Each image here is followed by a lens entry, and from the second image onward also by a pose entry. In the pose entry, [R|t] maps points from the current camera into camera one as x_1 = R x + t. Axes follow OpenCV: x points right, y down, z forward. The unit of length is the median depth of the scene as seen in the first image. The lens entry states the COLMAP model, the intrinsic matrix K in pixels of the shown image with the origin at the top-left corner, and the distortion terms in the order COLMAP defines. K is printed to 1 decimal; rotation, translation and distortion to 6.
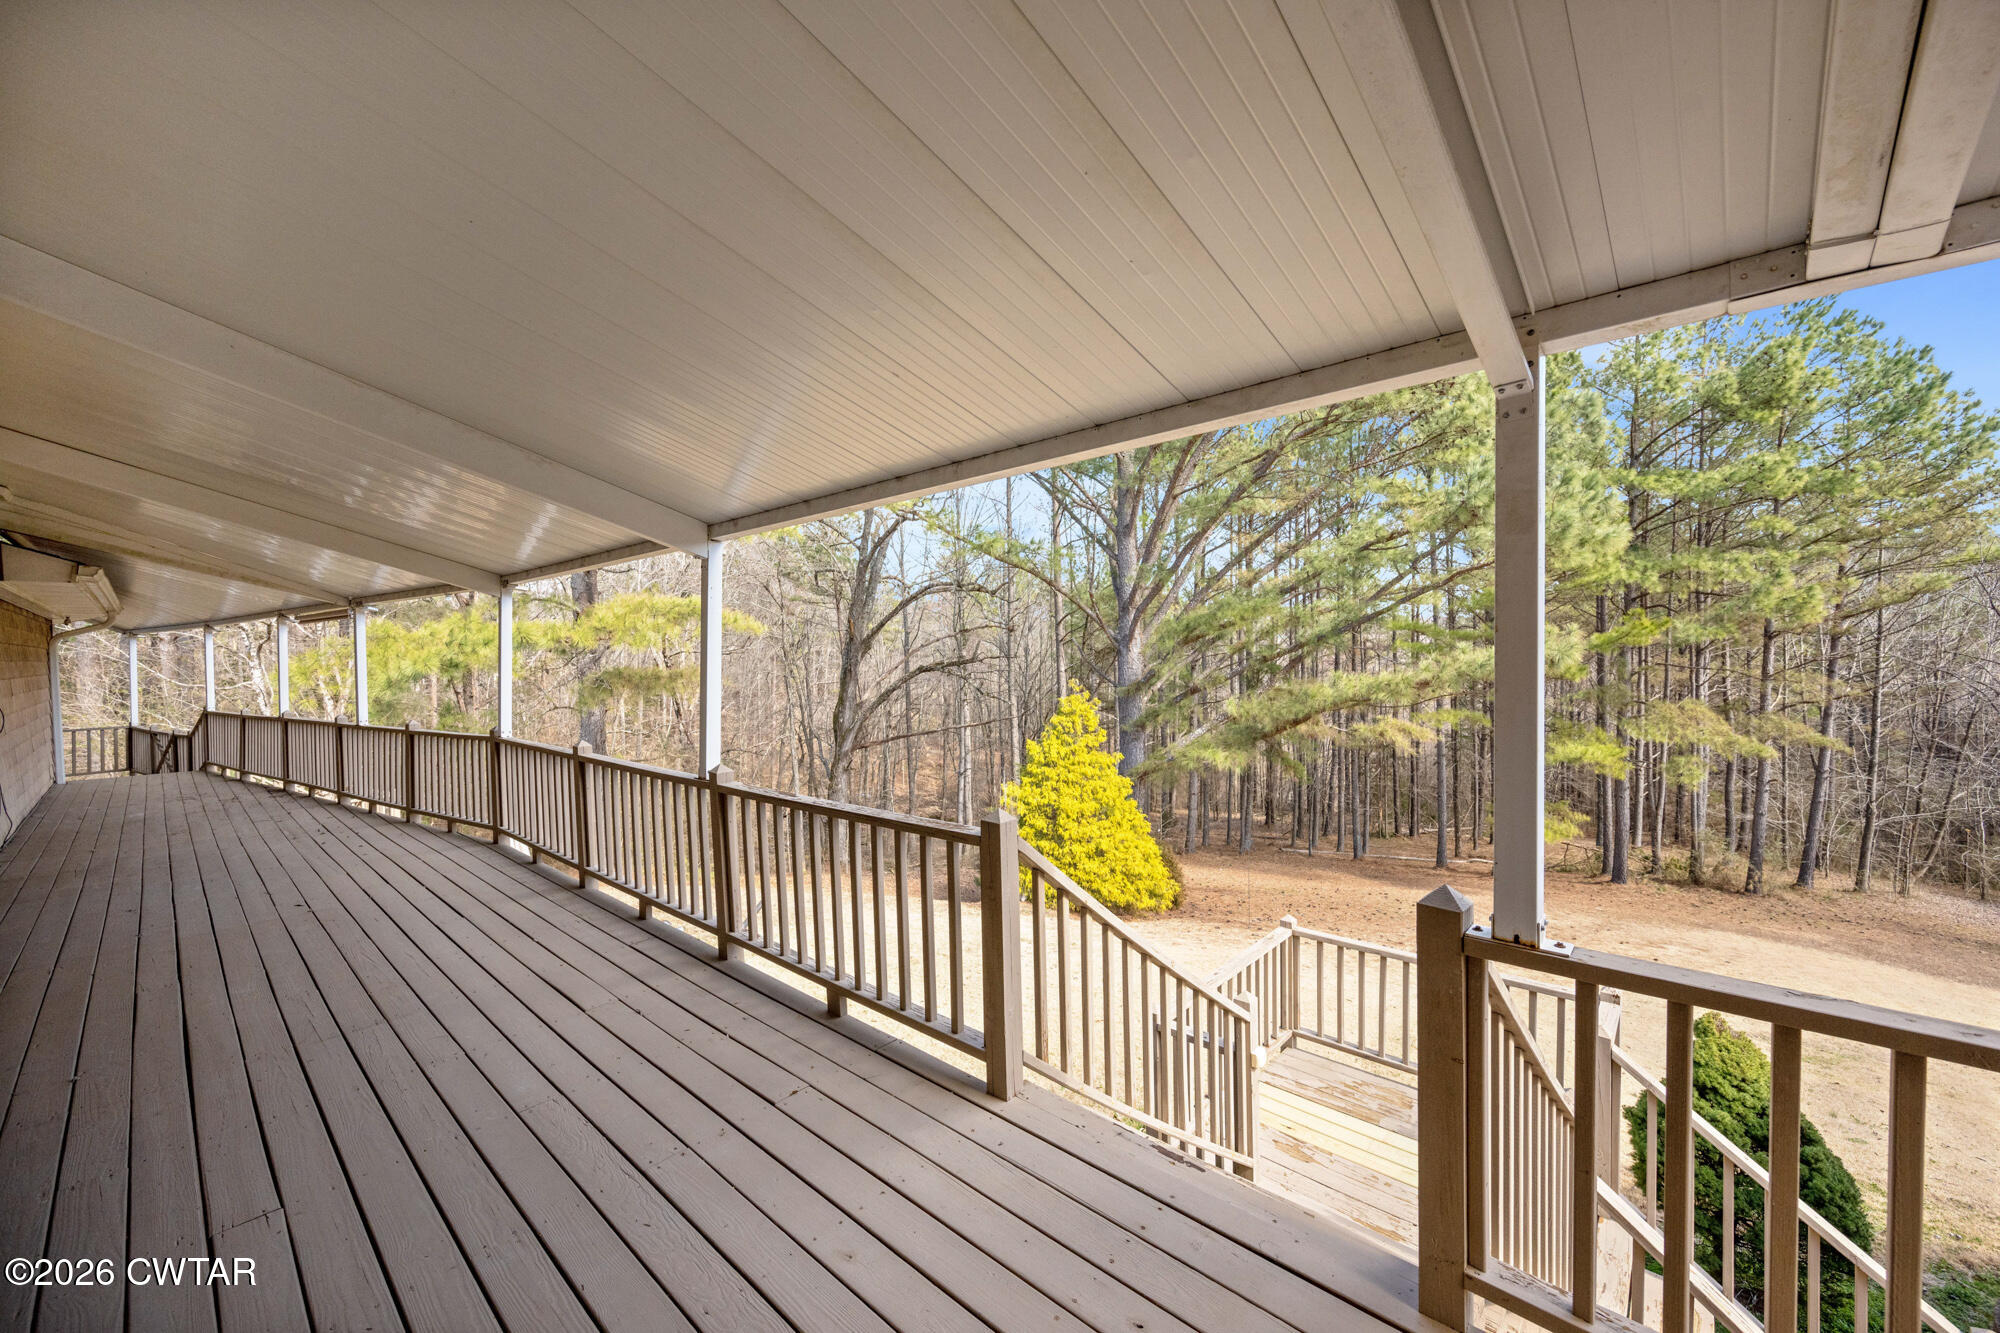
lens RADIAL K [[786.2, 0, 995.9], [0, 786.2, 674.1], [0, 0, 1]] dist [0.004616, 0.000403]
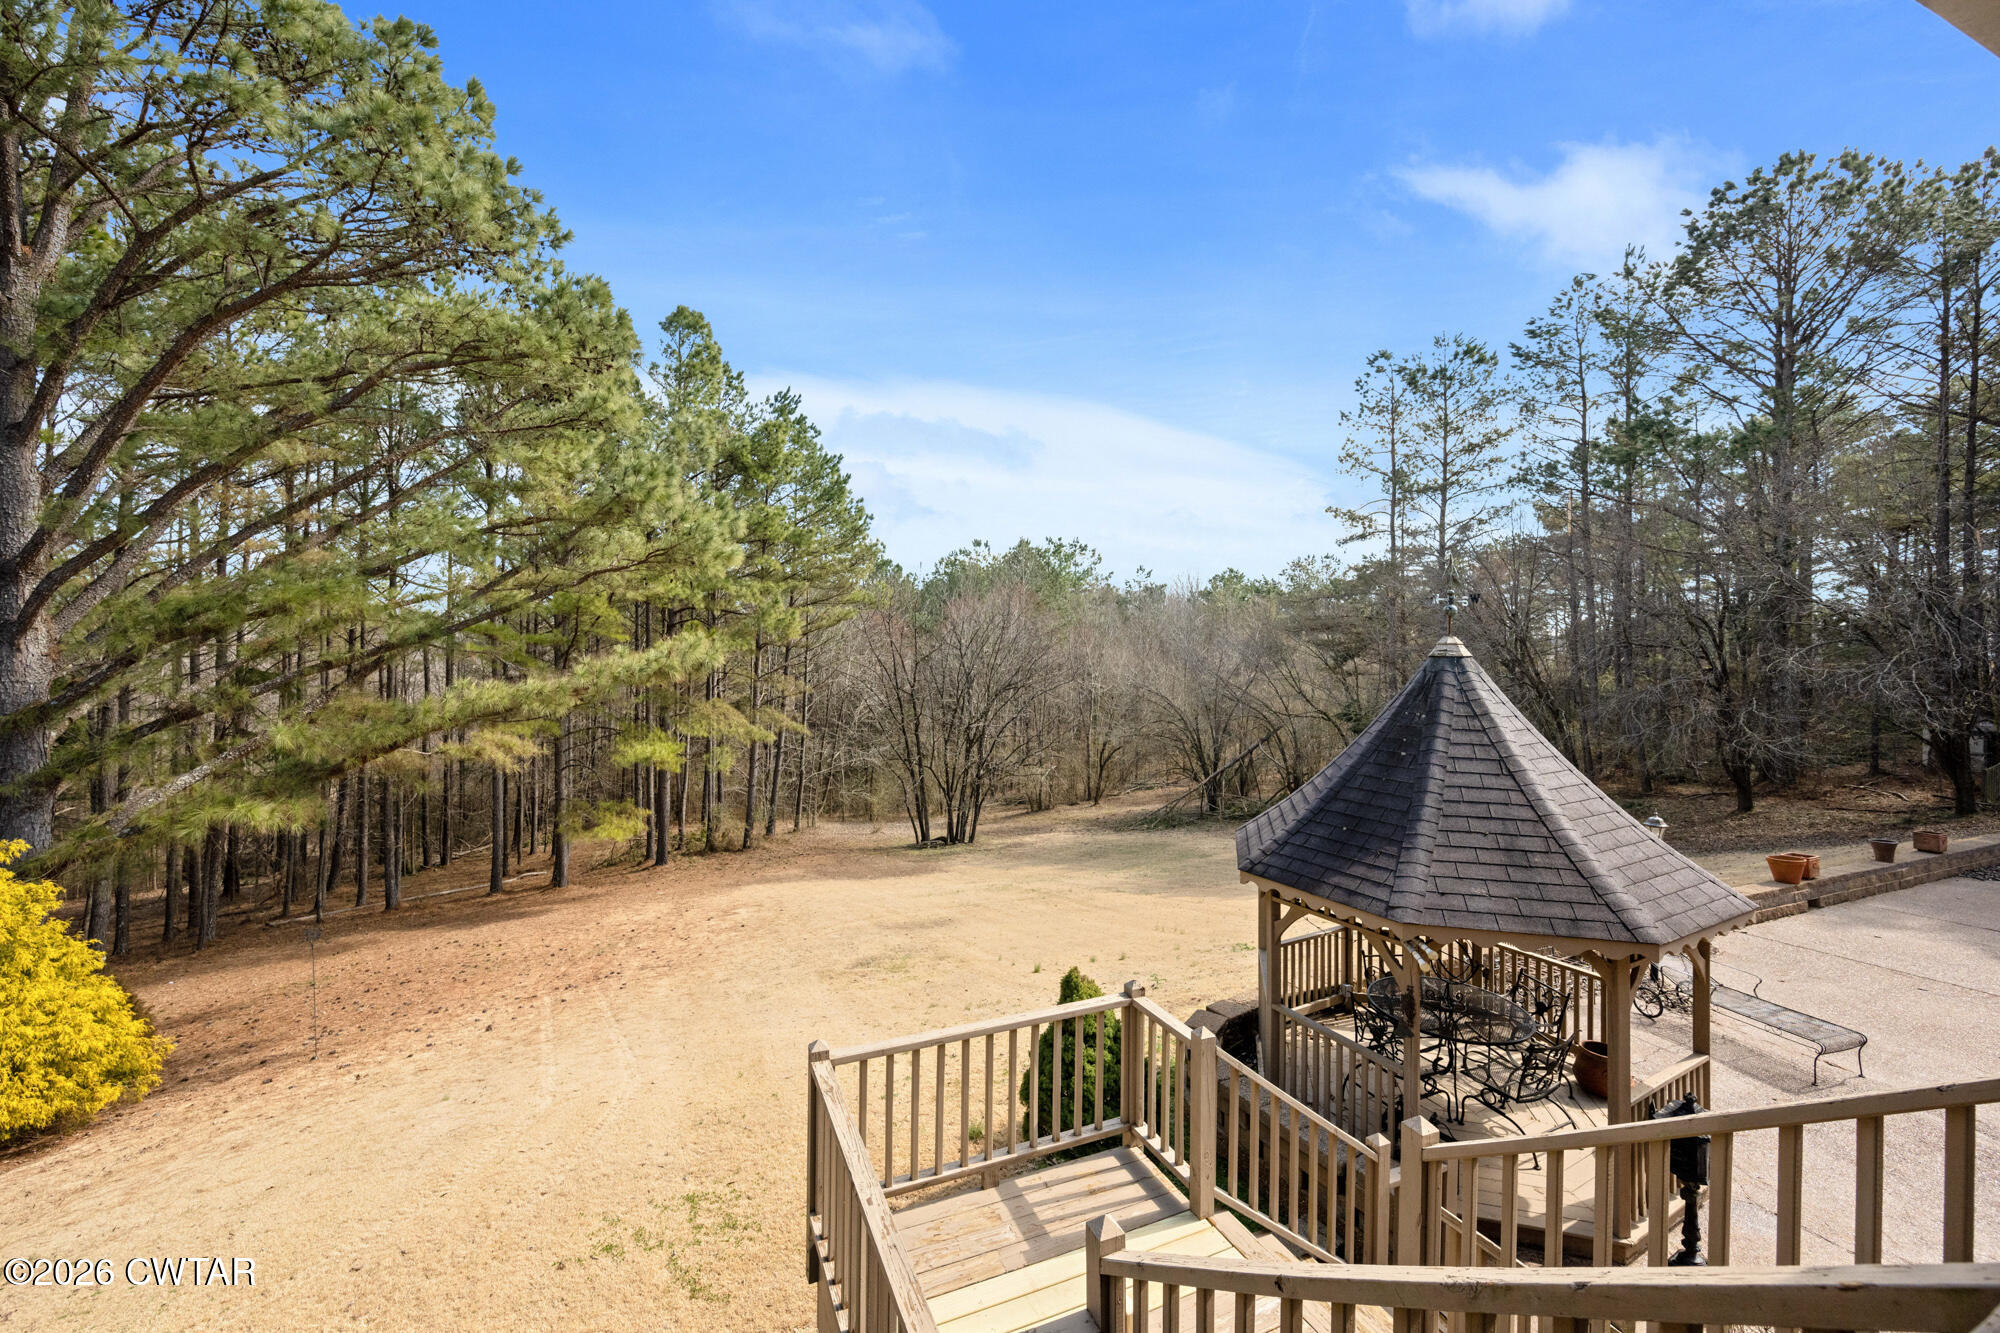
lens RADIAL K [[786.2, 0, 1002.7], [0, 786.2, 655.0], [0, 0, 1]] dist [0.004616, 0.000403]
pose [[0.421718, 0.011504, 0.906654, -0.034072], [0.018460, 0.999603, -0.021270, -0.000989], [-0.906539, 0.025707, 0.421339, 0.103381]]
